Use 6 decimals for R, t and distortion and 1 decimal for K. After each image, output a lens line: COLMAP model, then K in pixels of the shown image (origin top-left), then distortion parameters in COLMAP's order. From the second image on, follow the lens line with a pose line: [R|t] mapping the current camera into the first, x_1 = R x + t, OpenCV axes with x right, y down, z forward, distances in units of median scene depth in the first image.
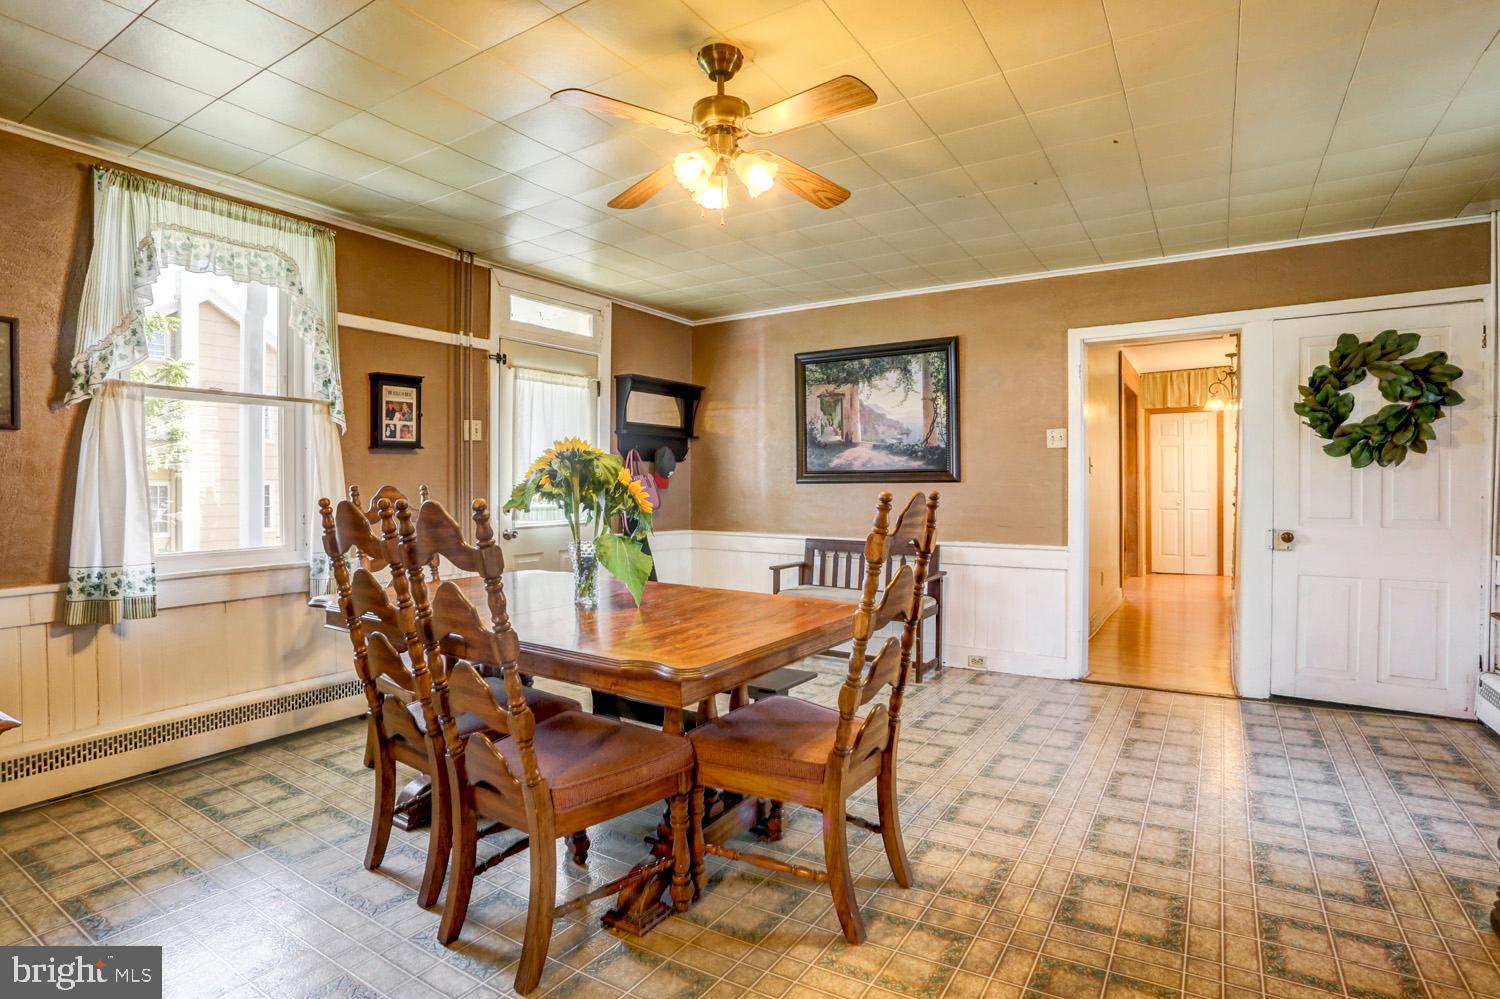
lens RADIAL K [[742.5, 0, 747.9], [0, 742.5, 485.2], [0, 0, 1]] dist [-0.077961, 0.035256]
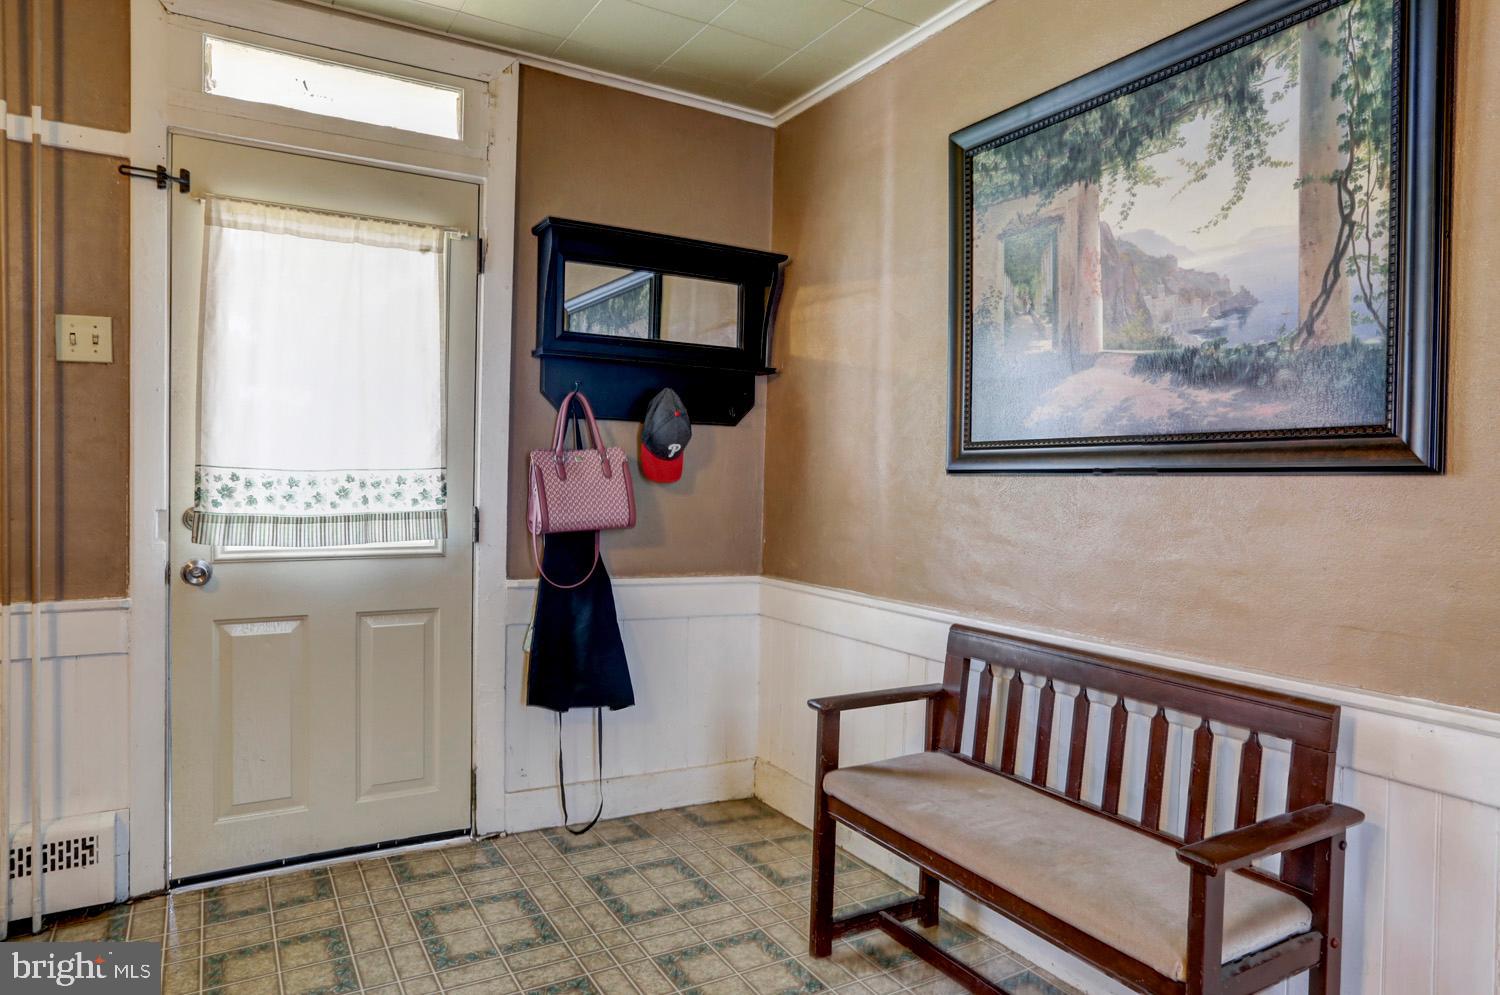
lens RADIAL K [[942.8, 0, 749.6], [0, 942.8, 495.9], [0, 0, 1]] dist [-0.062386, 0.062485]
pose [[0.897209, 0.025353, -0.440878, 0.201114], [-0.020373, 0.999664, 0.016027, 0.002995], [0.441137, -0.005397, 0.897424, 0.565094]]
